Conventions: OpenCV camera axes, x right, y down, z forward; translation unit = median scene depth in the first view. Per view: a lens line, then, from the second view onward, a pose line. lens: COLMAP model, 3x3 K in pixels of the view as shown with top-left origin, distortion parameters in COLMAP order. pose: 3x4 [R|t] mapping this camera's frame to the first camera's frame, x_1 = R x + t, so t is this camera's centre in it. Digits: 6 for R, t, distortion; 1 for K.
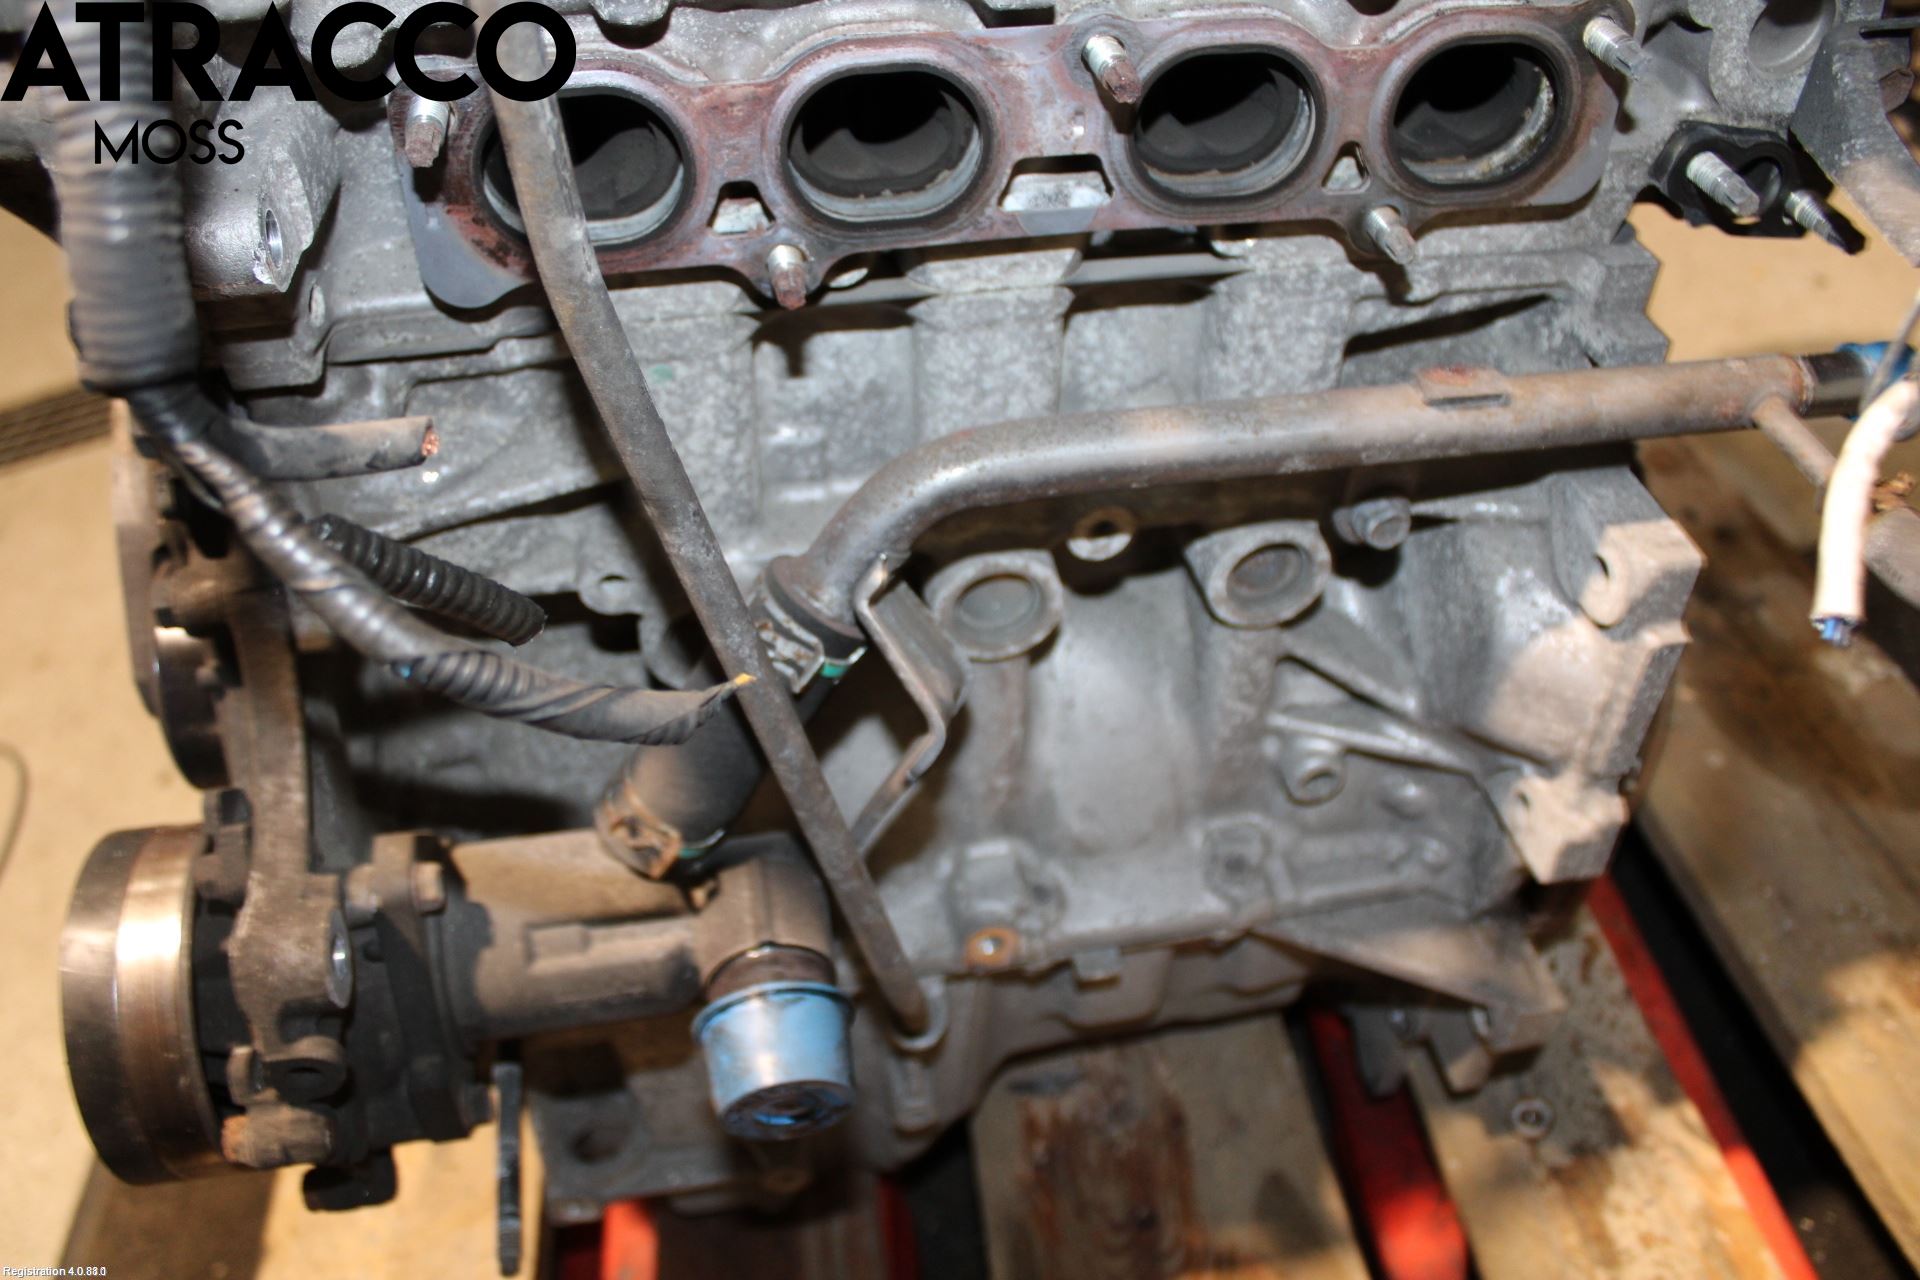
lens RADIAL K [[1458.9, 0, 950.0], [0, 1458.9, 685.4], [0, 0, 1]] dist [-0.160804, 0.113017]
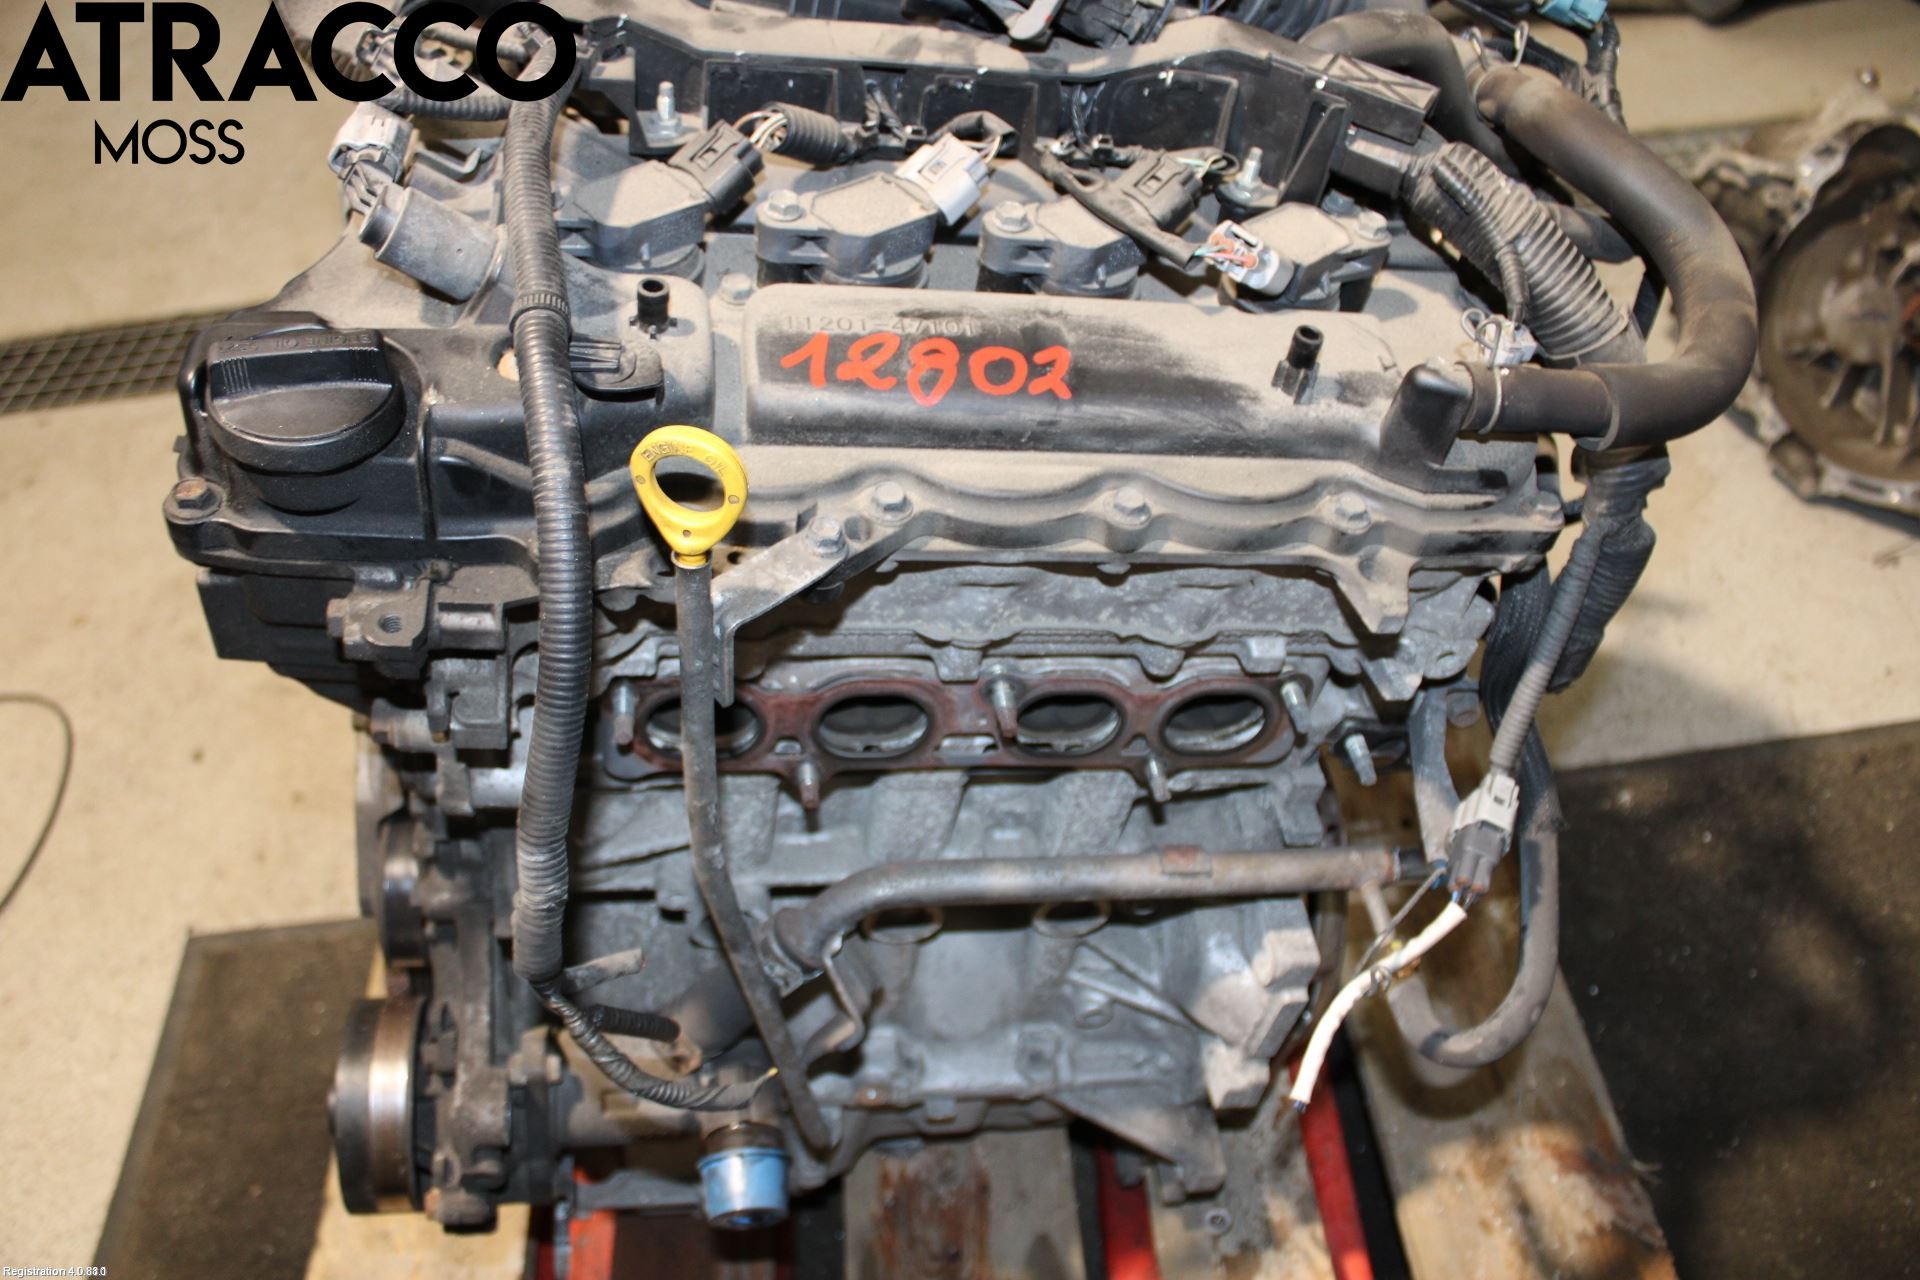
lens RADIAL K [[1458.9, 0, 950.0], [0, 1458.9, 685.4], [0, 0, 1]] dist [-0.160804, 0.113017]
pose [[0.989509, 0.127451, 0.068031, -0.050904], [-0.131578, 0.989483, 0.060080, -0.352214], [-0.059659, -0.068401, 0.995873, -0.515336]]
